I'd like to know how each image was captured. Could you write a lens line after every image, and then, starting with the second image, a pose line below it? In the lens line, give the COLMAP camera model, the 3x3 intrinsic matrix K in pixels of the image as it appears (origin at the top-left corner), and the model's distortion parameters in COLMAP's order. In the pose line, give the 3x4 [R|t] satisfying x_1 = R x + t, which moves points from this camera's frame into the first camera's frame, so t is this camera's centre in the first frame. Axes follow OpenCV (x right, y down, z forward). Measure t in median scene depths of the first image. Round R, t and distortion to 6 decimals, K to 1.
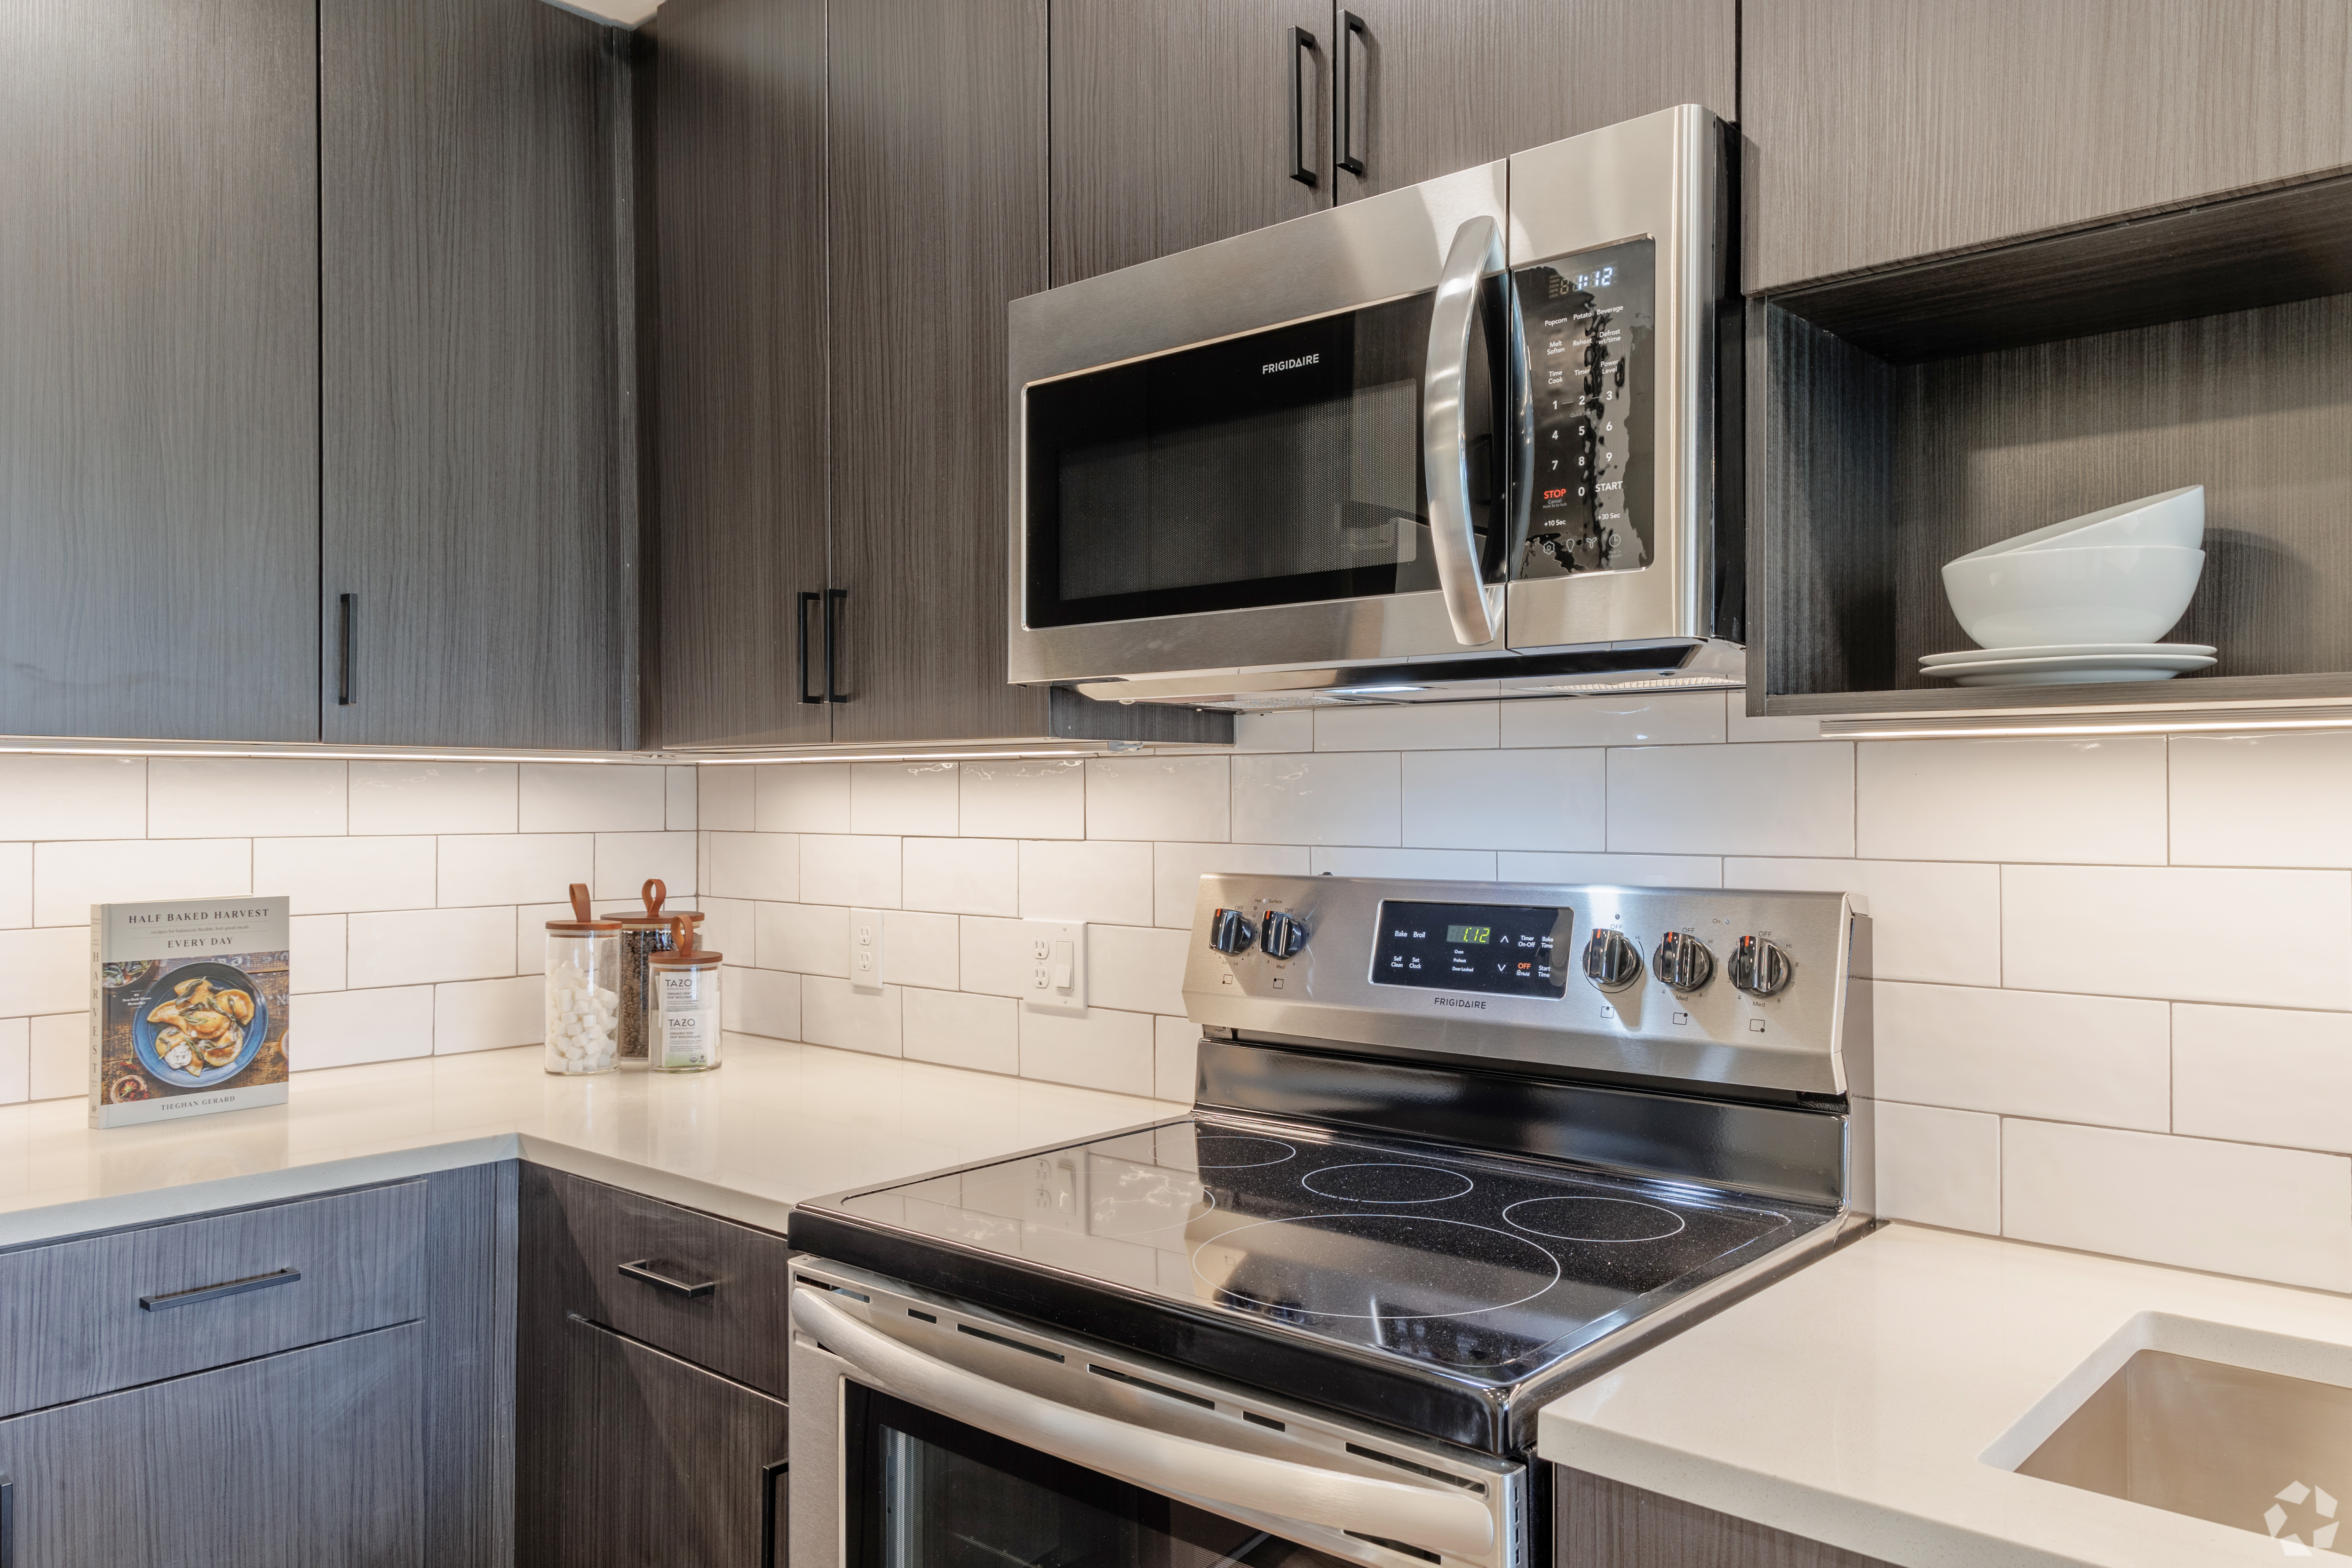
lens RADIAL K [[1667.6, 0, 1178.7], [0, 1667.6, 786.5], [0, 0, 1]] dist [0.010285, 0.001988]
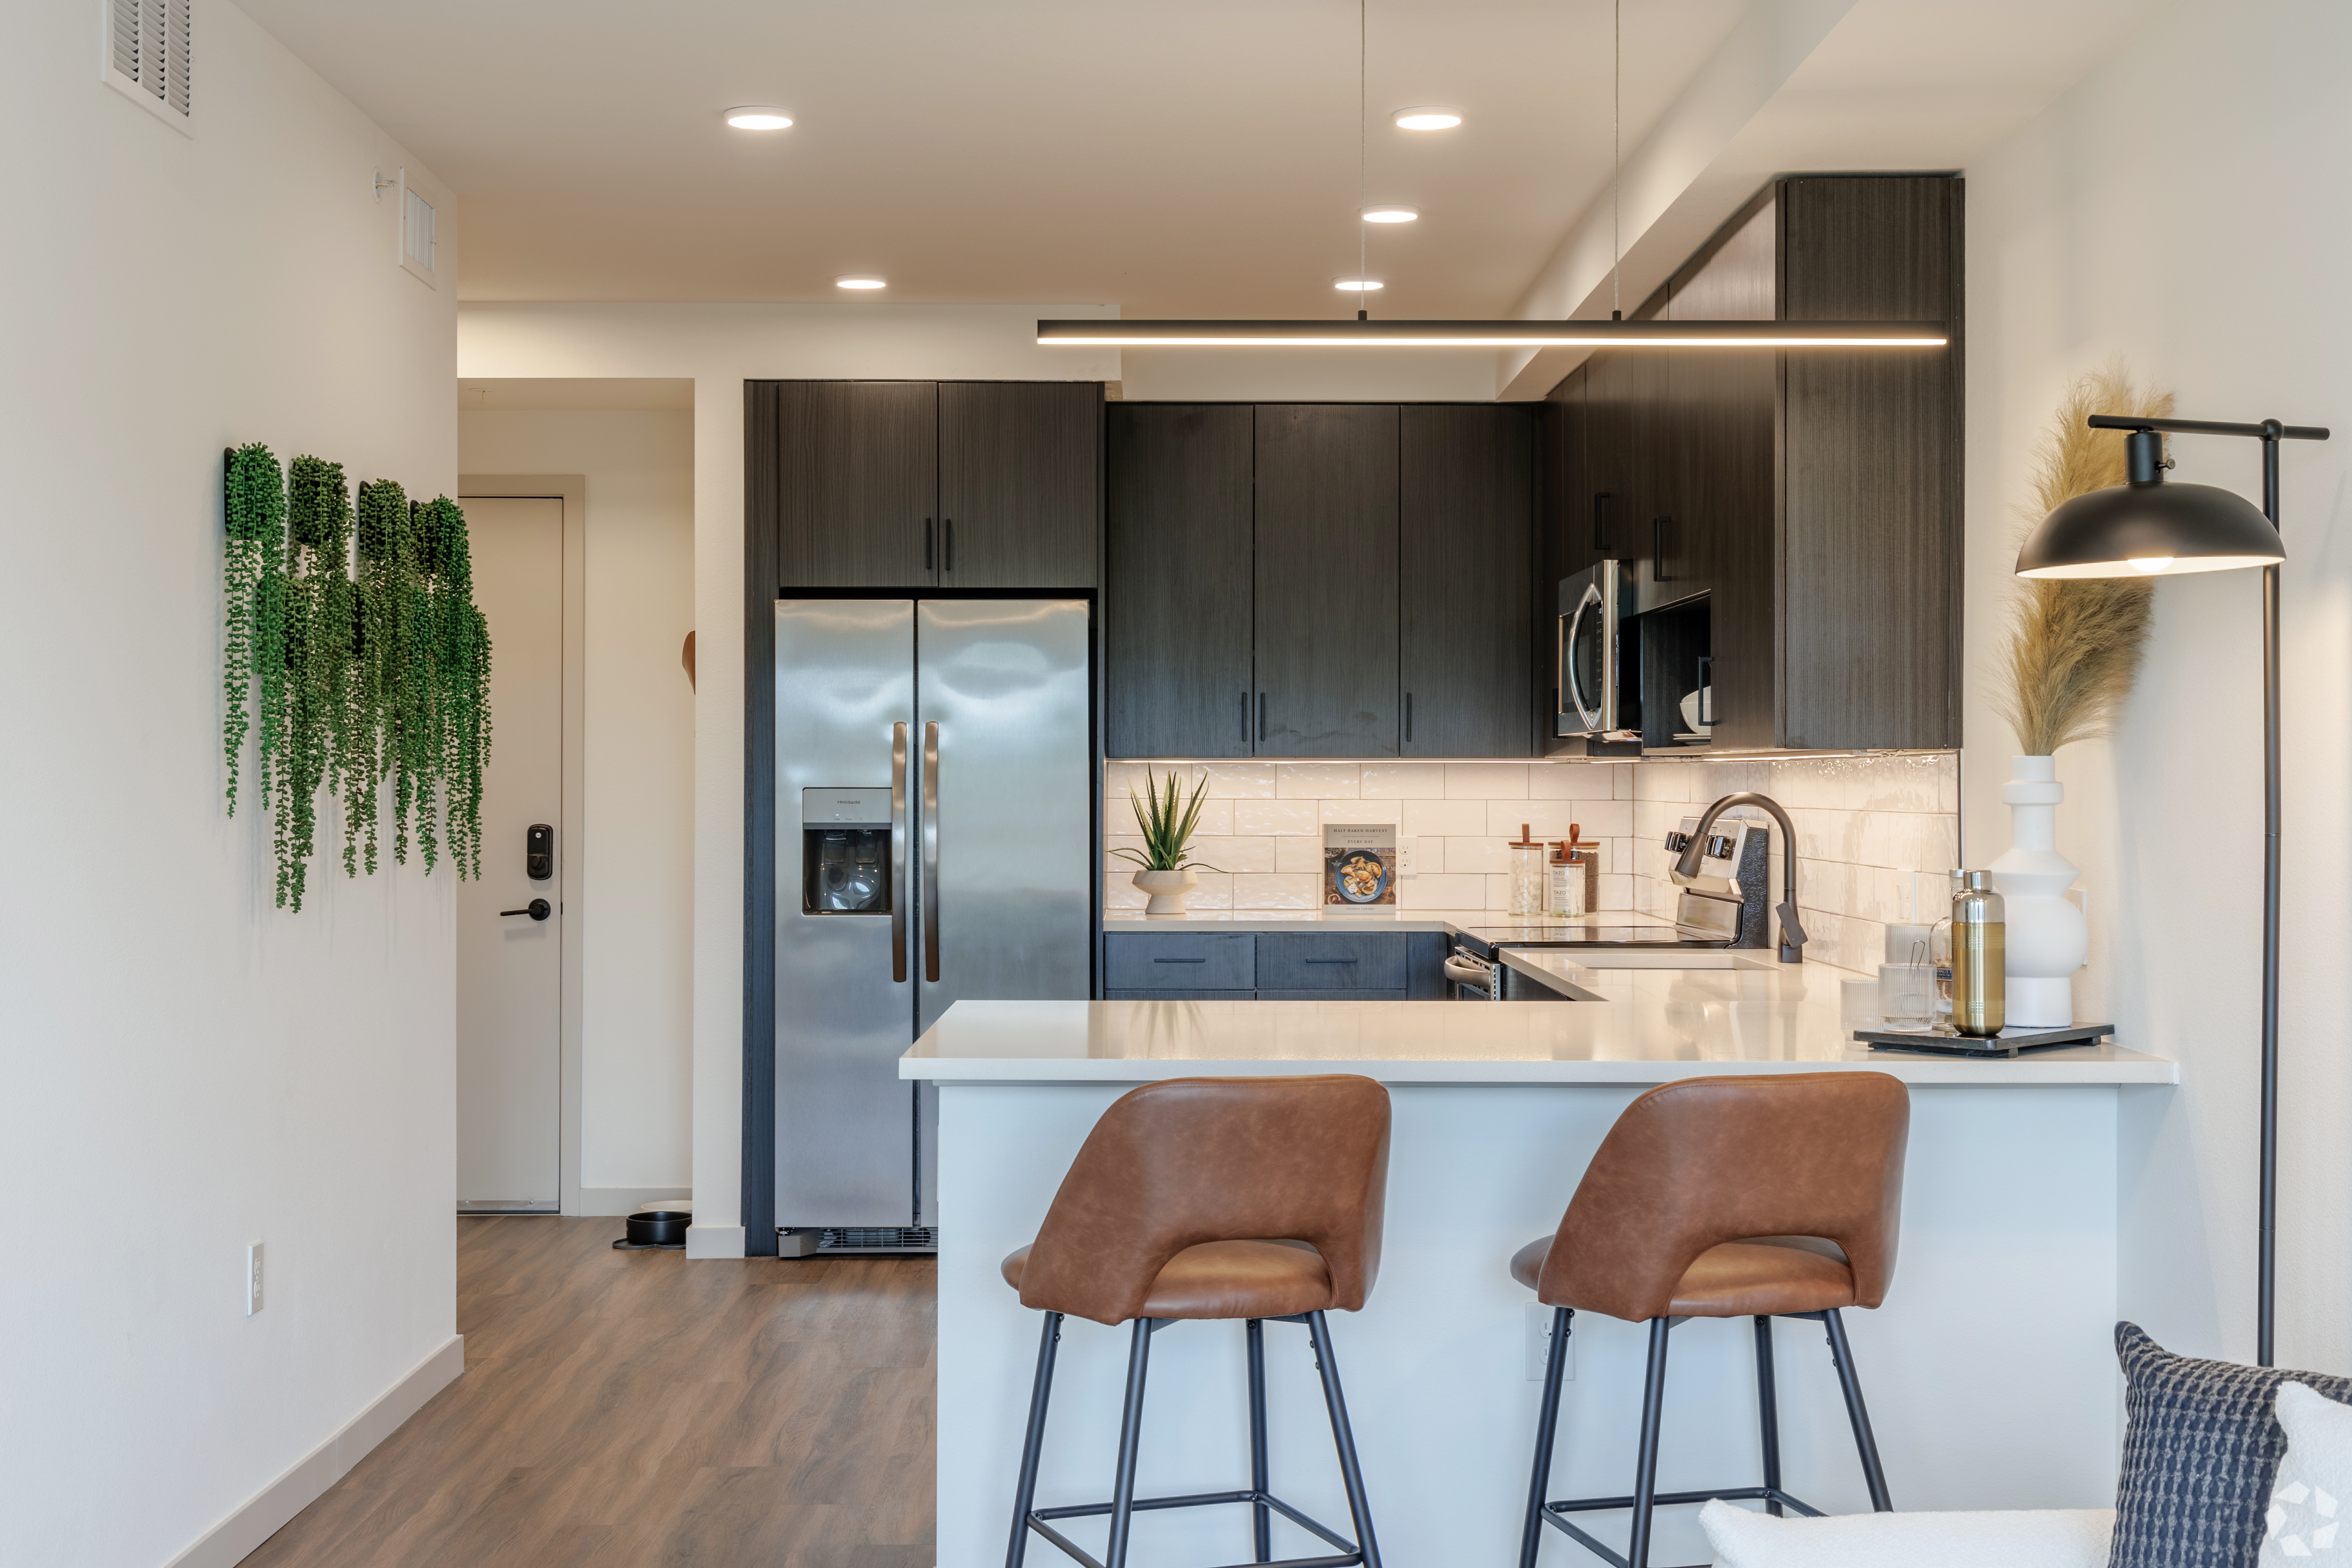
lens RADIAL K [[2911.9, 0, 1176.4], [0, 2911.9, 783.0], [0, 0, 1]] dist [0.000324, 0.000000]
pose [[0.674312, 0.001555, -0.738445, 2.288700], [0.002740, 0.999986, 0.004607, -0.010177], [0.738441, -0.005130, 0.674298, -1.979748]]
